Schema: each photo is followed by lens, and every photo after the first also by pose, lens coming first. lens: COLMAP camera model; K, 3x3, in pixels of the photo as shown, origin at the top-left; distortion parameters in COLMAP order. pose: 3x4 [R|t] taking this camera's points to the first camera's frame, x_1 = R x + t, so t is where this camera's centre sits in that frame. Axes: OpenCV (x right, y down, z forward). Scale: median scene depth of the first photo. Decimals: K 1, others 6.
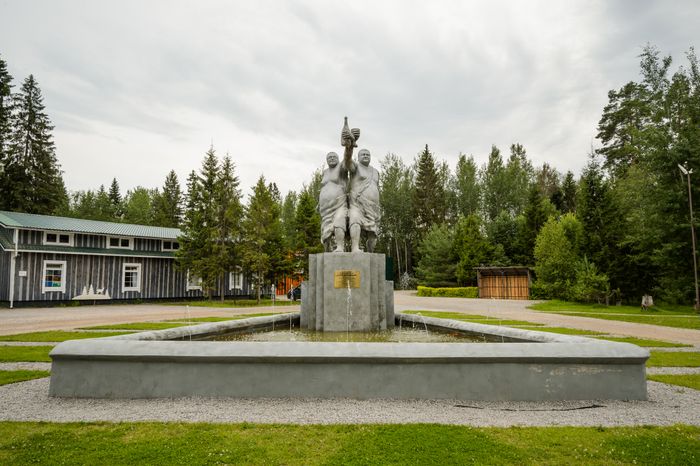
lens RADIAL K [[471.8, 0, 350.0], [0, 471.8, 233.0], [0, 0, 1]] dist [0.004282, 0.000543]
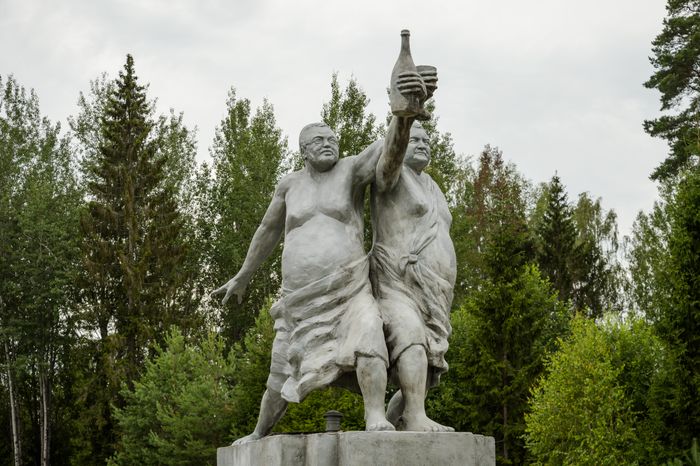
lens RADIAL K [[1680.7, 0, 350.0], [0, 1680.7, 233.0], [0, 0, 1]] dist [-0.095483, -0.438369]
pose [[0.934762, 0.055401, 0.350929, -0.146863], [-0.030029, 0.996553, -0.077338, -0.001895], [-0.354004, 0.061755, 0.933203, -0.033083]]
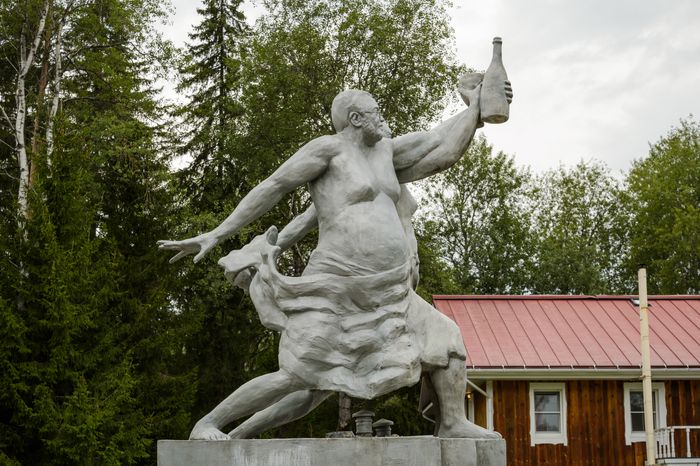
lens RADIAL K [[1333.7, 0, 350.0], [0, 1333.7, 233.0], [0, 0, 1]] dist [0.068272, 0.097113]
pose [[0.084692, 0.219634, 0.971899, -0.290065], [-0.103306, 0.972083, -0.210674, 0.032300], [-0.991037, -0.082561, 0.105017, 0.315889]]
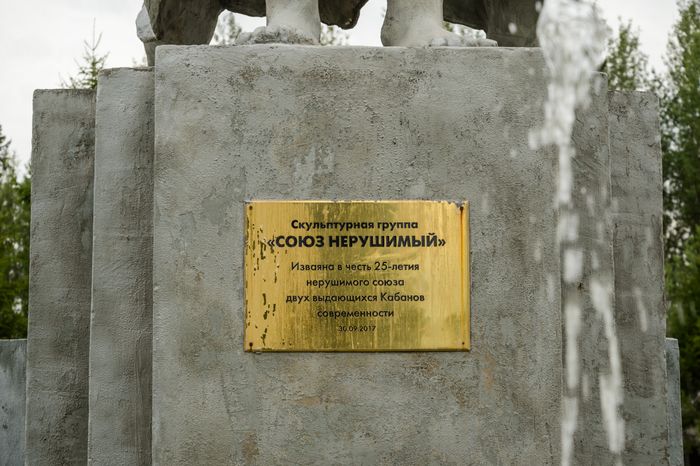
lens RADIAL K [[1680.7, 0, 350.0], [0, 1680.7, 233.0], [0, 0, 1]] dist [-0.095483, -0.438369]
pose [[0.998025, 0.004830, 0.062625, -0.010399], [-0.002058, 0.999018, -0.044254, 0.032376], [-0.062778, 0.044037, 0.997056, 0.184348]]
